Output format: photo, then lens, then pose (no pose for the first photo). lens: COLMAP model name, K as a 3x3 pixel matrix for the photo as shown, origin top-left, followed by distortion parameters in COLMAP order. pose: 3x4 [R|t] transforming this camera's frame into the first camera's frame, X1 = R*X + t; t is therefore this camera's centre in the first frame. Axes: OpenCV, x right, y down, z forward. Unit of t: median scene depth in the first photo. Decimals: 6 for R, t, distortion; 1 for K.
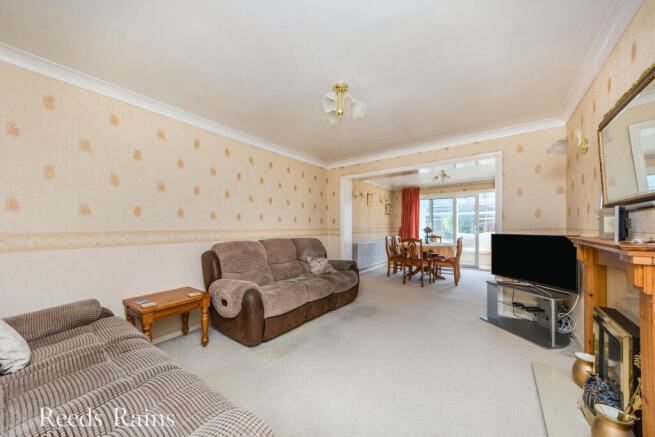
lens RADIAL K [[239.2, 0, 327.5], [0, 239.2, 218.5], [0, 0, 1]] dist [0.000558, 0.000095]
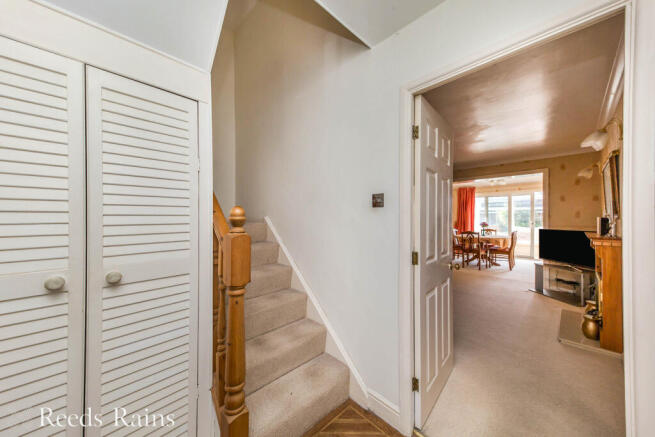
lens RADIAL K [[230.2, 0, 328.0], [0, 230.2, 214.9], [0, 0, 1]] dist [0.000080, -0.000010]
pose [[0.983349, -0.003395, -0.181696, -0.130351], [0.006682, 0.999825, 0.017481, -0.023321], [0.181605, -0.018404, 0.983199, -0.255364]]
